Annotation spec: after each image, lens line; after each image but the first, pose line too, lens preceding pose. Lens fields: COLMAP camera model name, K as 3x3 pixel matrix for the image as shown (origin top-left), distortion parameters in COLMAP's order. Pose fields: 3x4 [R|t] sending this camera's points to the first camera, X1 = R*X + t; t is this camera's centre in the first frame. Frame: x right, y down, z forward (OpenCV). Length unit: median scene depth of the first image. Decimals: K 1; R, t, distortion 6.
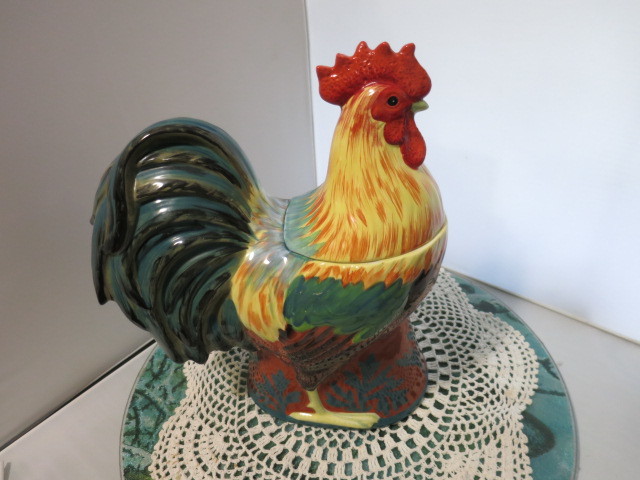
lens RADIAL K [[438.9, 0, 320.0], [0, 438.9, 240.0], [0, 0, 1]] dist [-0.089627, 0.062654]
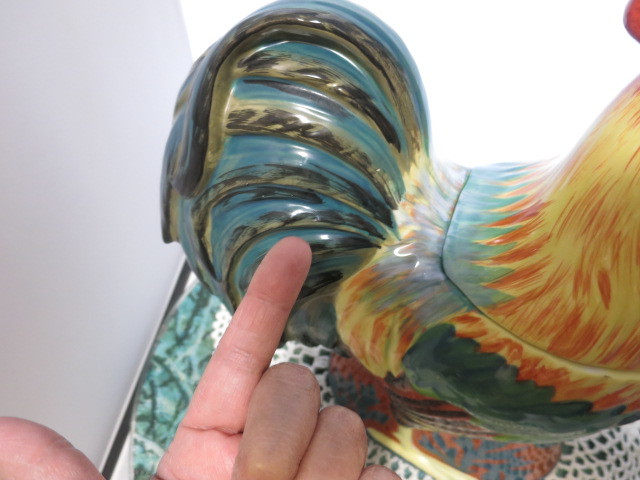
lens RADIAL K [[438.9, 0, 320.0], [0, 438.9, 240.0], [0, 0, 1]] dist [-0.089627, 0.062654]
pose [[0.925613, 0.322838, -0.197525, -0.129926], [-0.253425, 0.916313, 0.310075, -0.166233], [0.281099, -0.236951, 0.929966, 0.422342]]
